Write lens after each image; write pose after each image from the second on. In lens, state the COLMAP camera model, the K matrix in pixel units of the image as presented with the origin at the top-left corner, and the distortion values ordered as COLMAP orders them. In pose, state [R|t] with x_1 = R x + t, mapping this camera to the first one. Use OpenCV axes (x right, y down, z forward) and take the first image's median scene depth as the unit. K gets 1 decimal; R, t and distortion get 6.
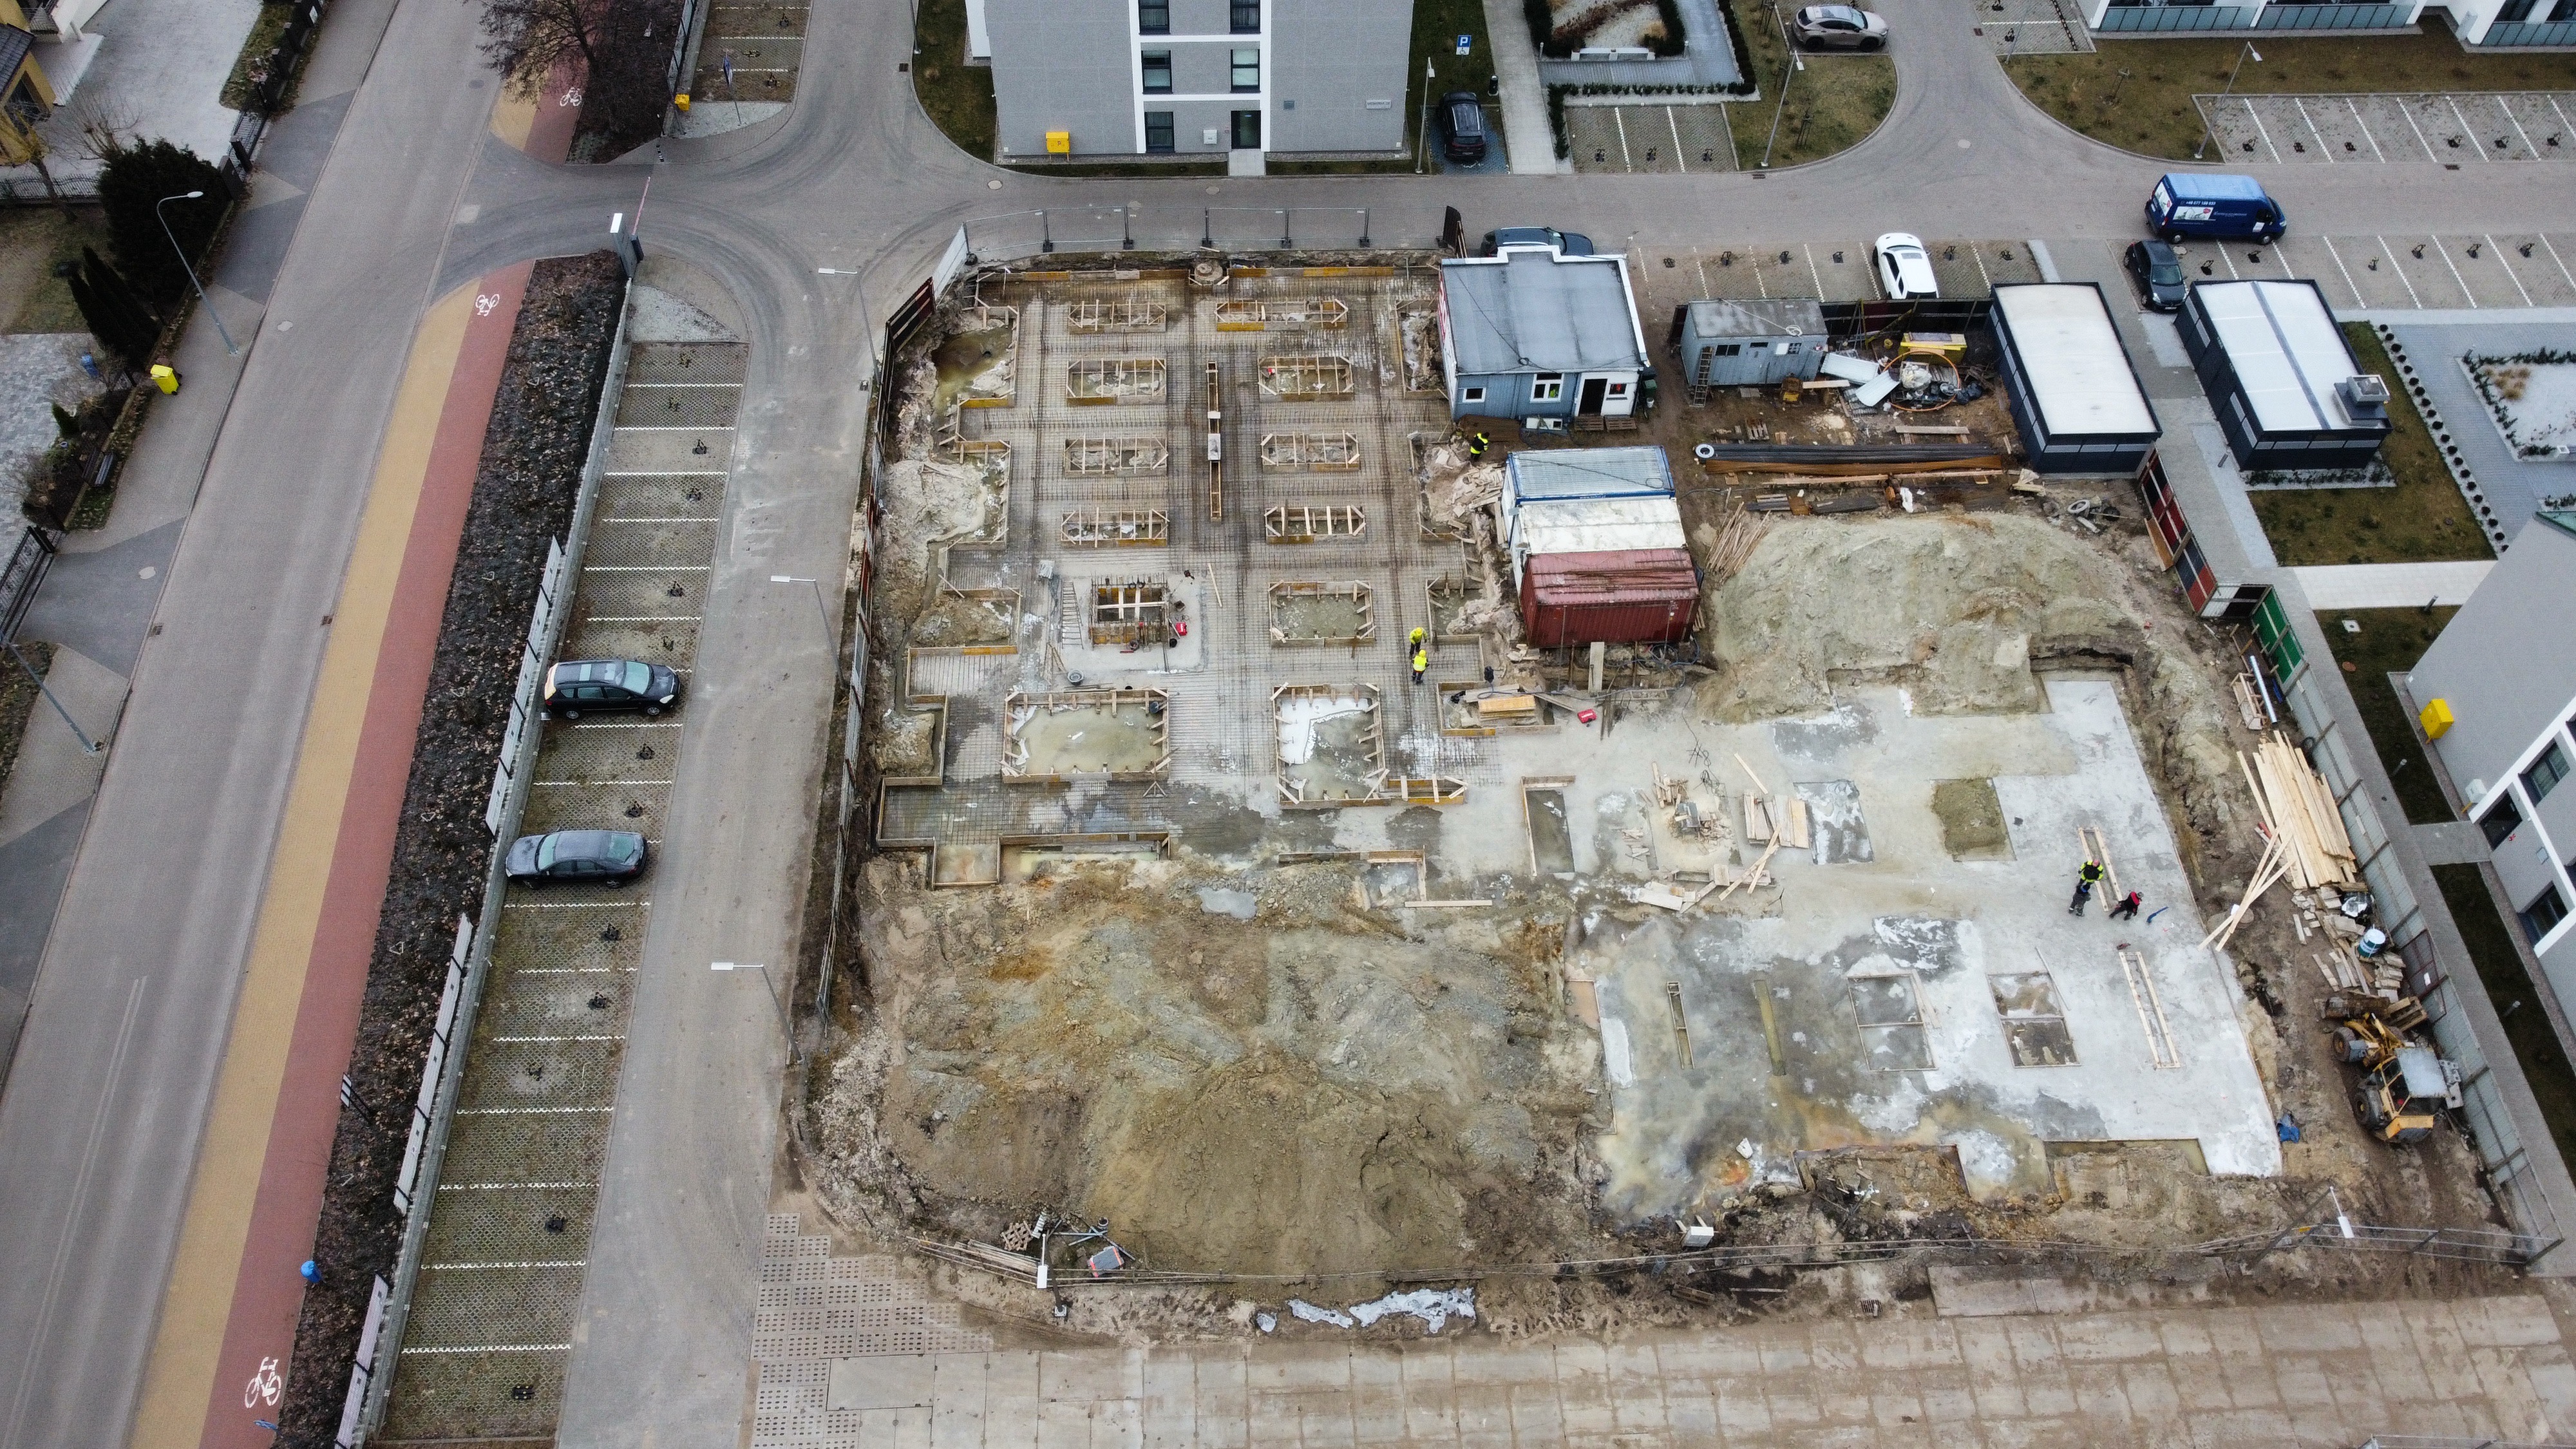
lens RADIAL K [[1946.7, 0, 1288.0], [0, 1946.7, 724.5], [0, 0, 1]] dist [0.000566, -0.005455]
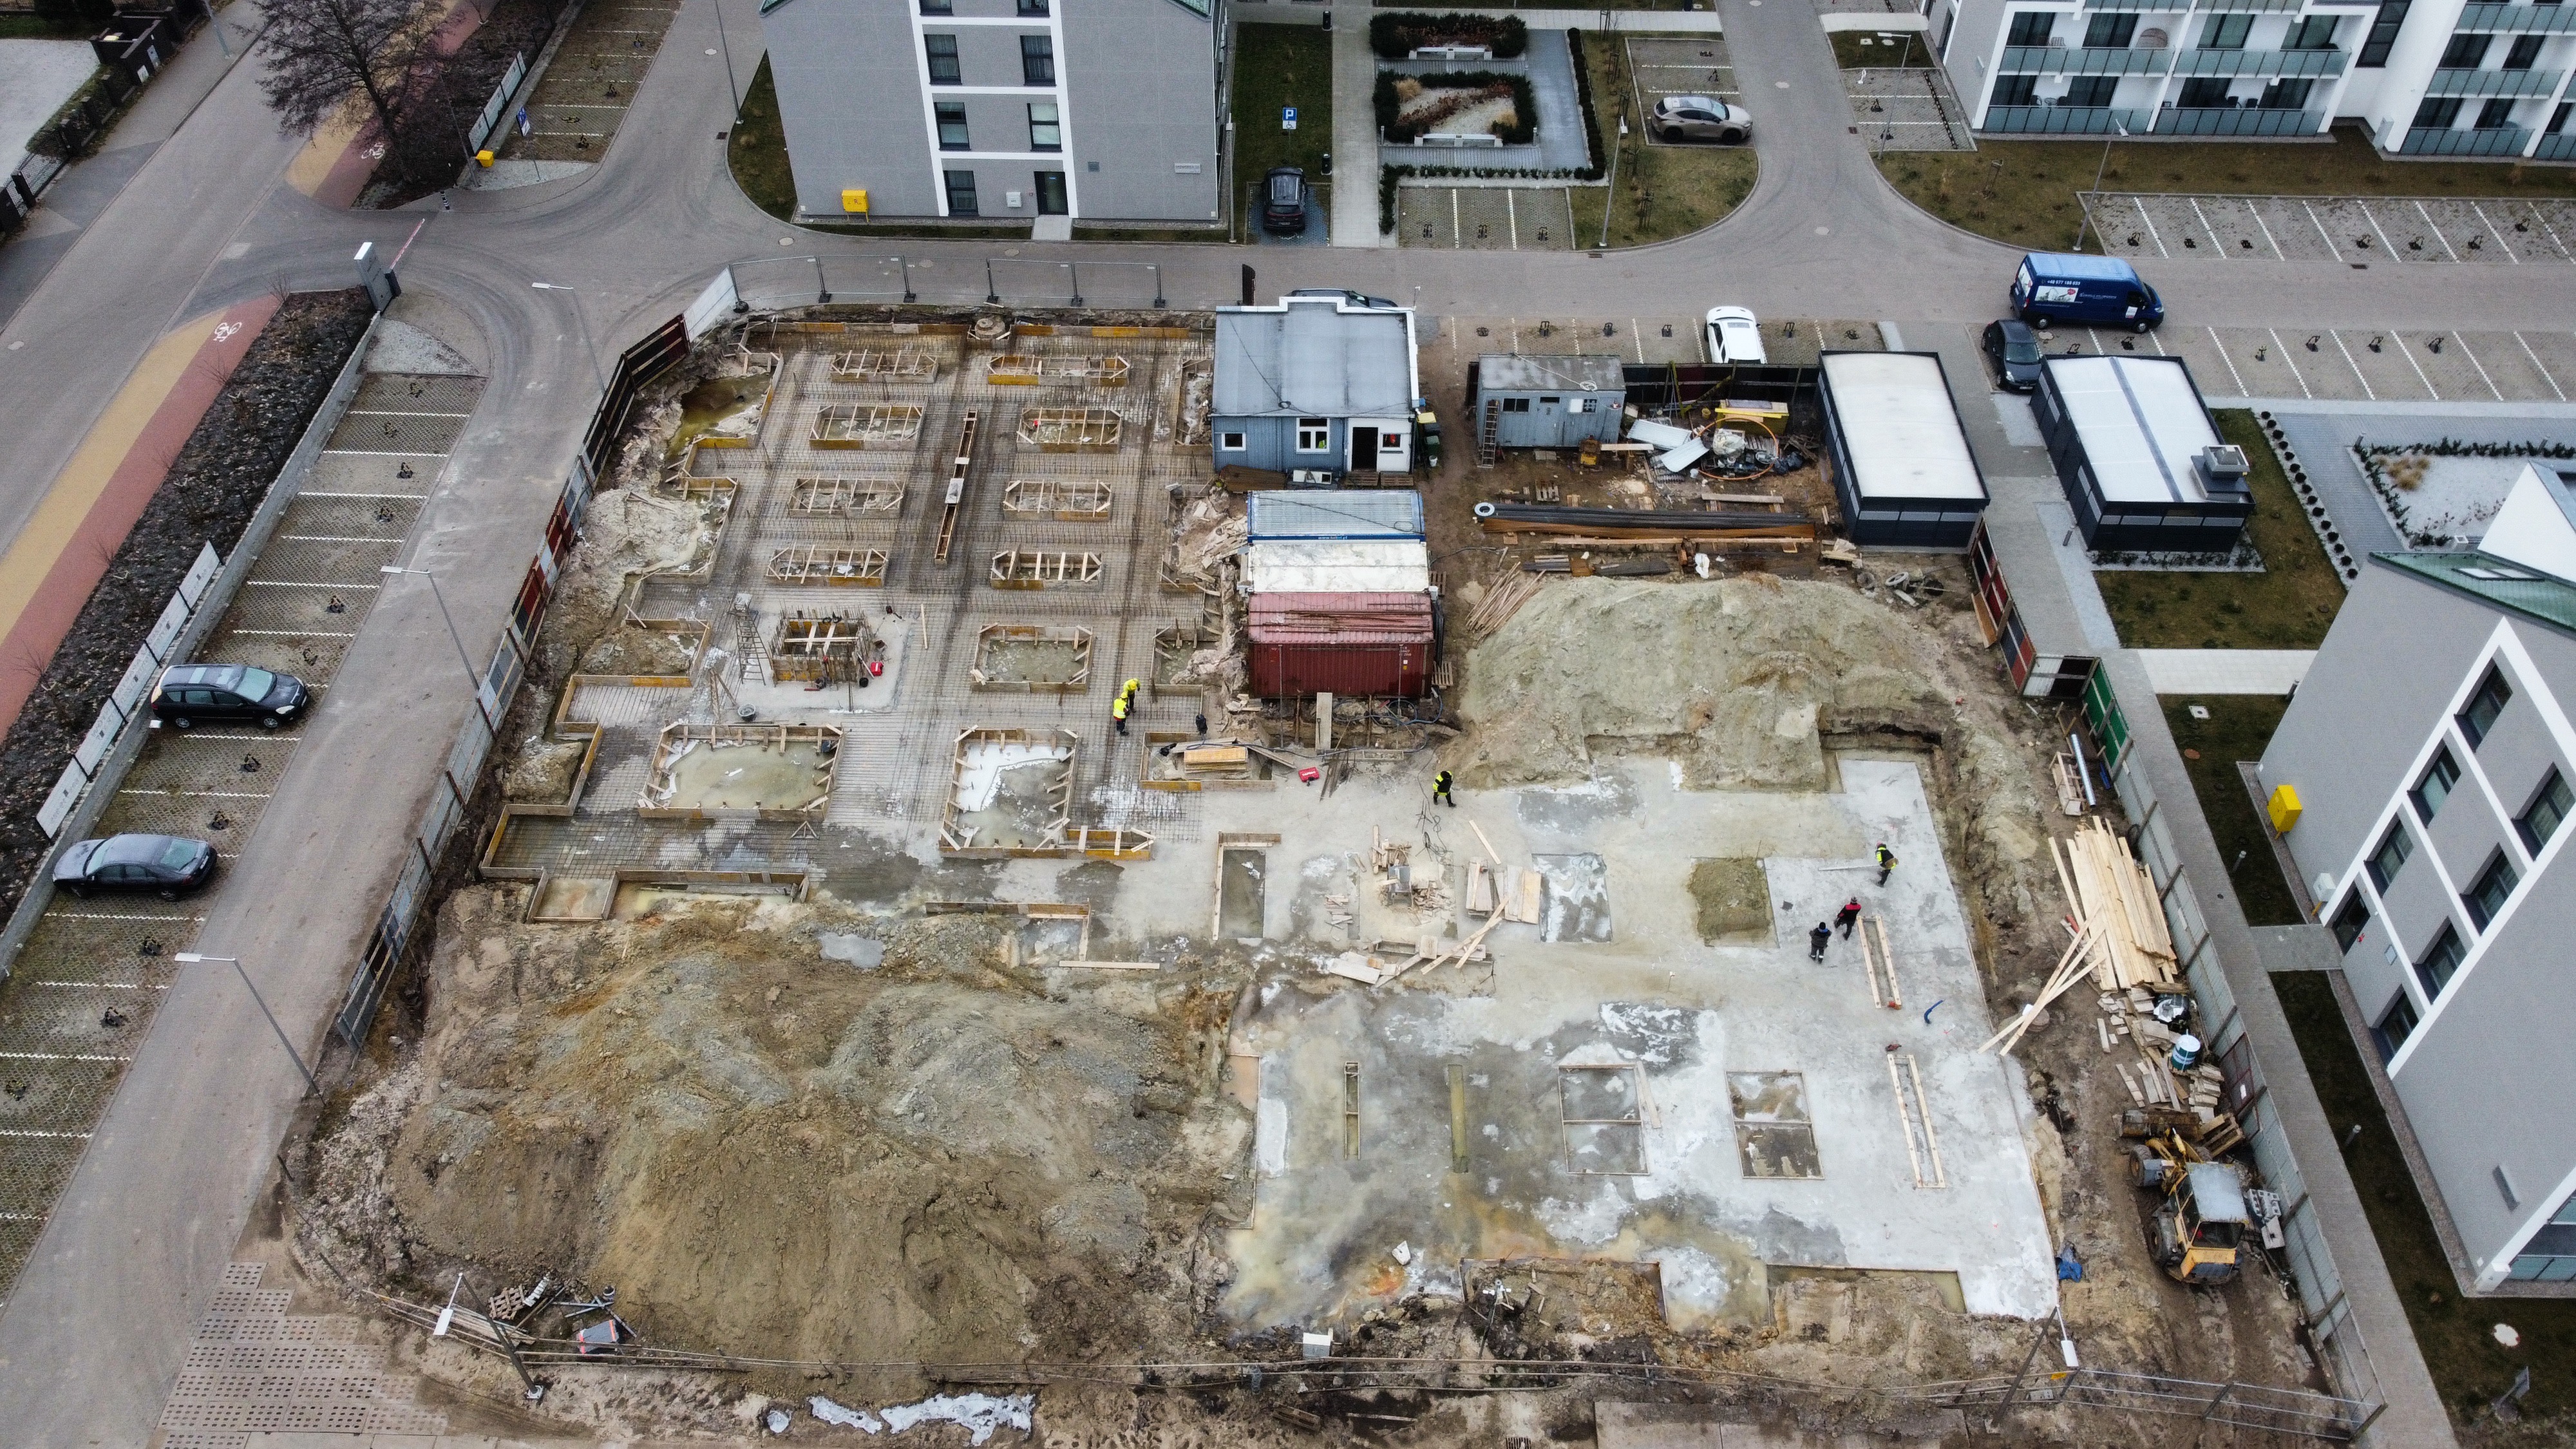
lens RADIAL K [[1946.7, 0, 1288.0], [0, 1946.7, 724.5], [0, 0, 1]] dist [0.000566, -0.005455]
pose [[0.997860, 0.036557, -0.054208, 0.191110], [-0.043541, 0.990049, -0.133818, 0.091809], [0.048777, 0.135892, 0.989522, 0.120304]]
